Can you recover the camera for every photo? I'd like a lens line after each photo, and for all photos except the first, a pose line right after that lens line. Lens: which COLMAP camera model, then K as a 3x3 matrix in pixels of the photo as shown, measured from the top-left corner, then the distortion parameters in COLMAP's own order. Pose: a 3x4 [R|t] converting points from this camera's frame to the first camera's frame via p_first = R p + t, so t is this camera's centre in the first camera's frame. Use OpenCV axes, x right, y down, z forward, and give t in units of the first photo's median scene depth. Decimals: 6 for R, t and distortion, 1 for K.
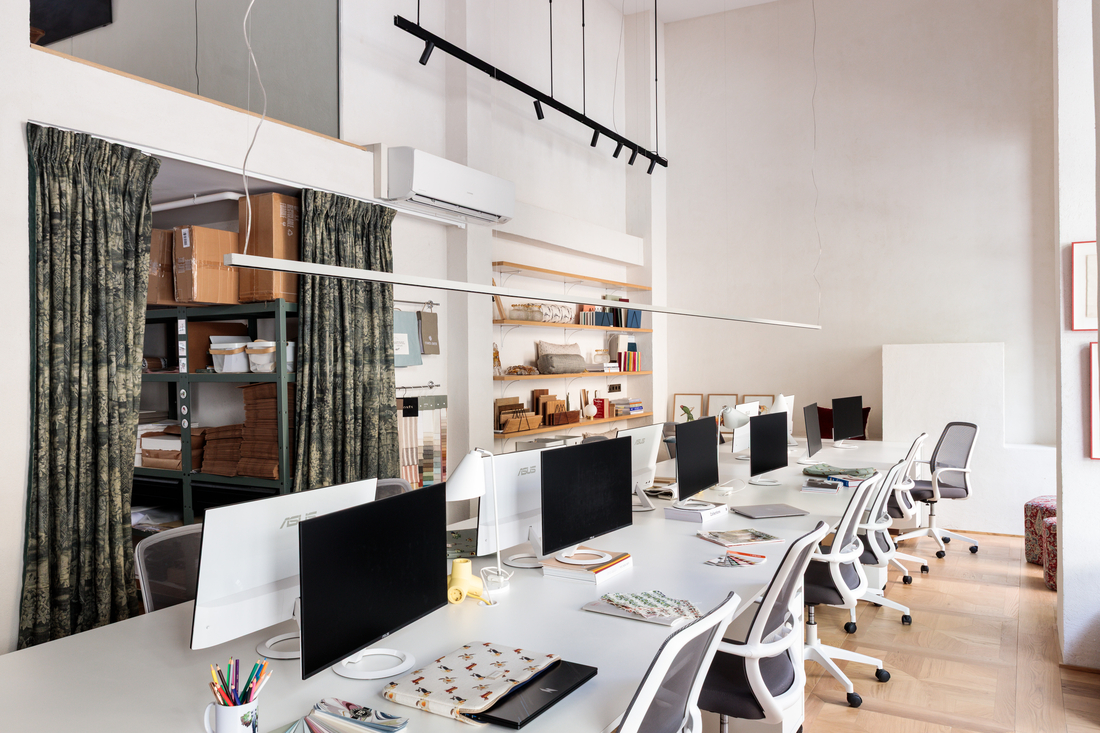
lens RADIAL K [[831.9, 0, 552.1], [0, 831.9, 357.5], [0, 0, 1]] dist [-0.010339, -0.001537]
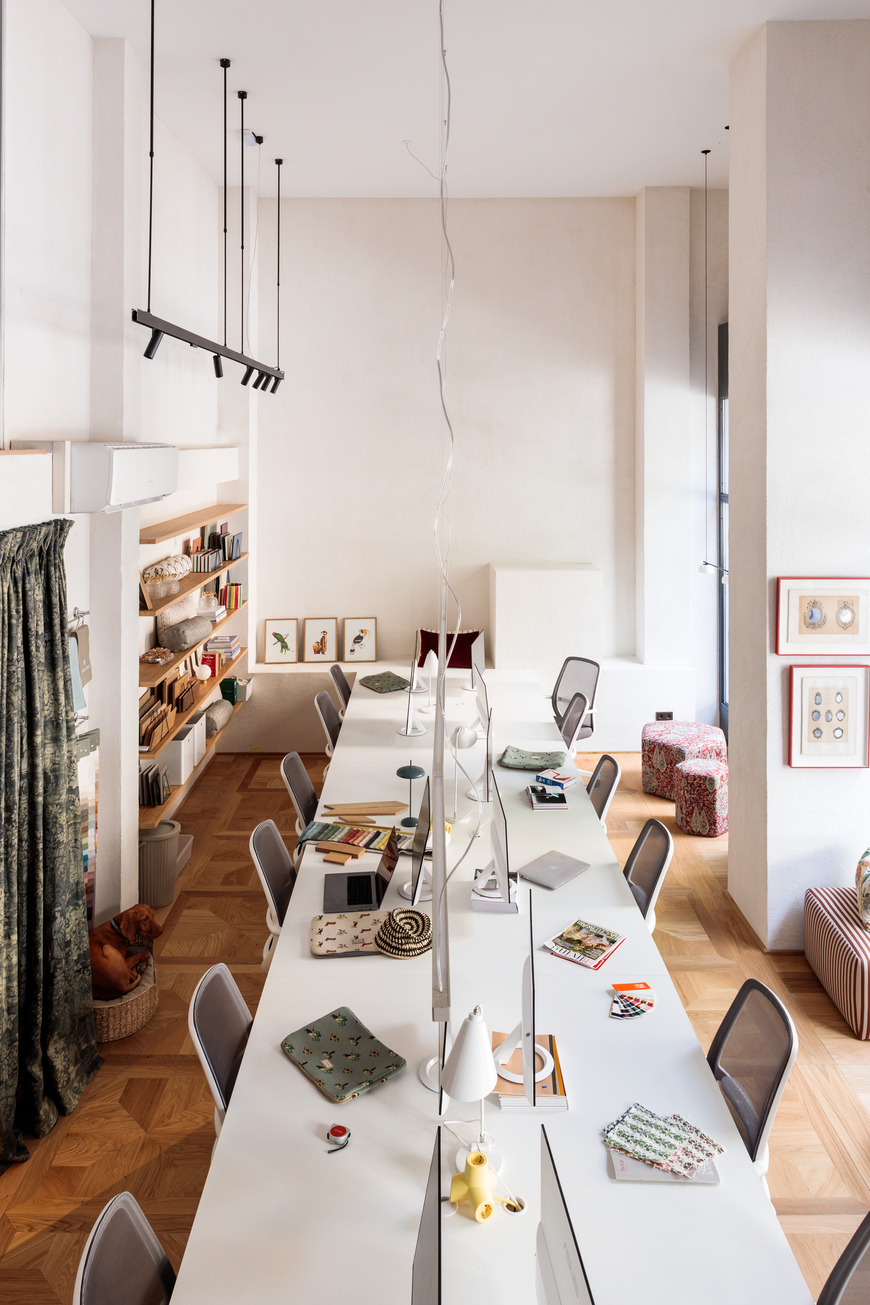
lens RADIAL K [[927.9, 0, 432.8], [0, 927.9, 430.7], [0, 0, 1]] dist [0.002355, -0.001091]
pose [[0.868345, 0.009828, 0.495864, -0.305915], [-0.005140, 0.999928, -0.010819, -0.238744], [-0.495934, 0.006846, 0.868333, 0.096584]]
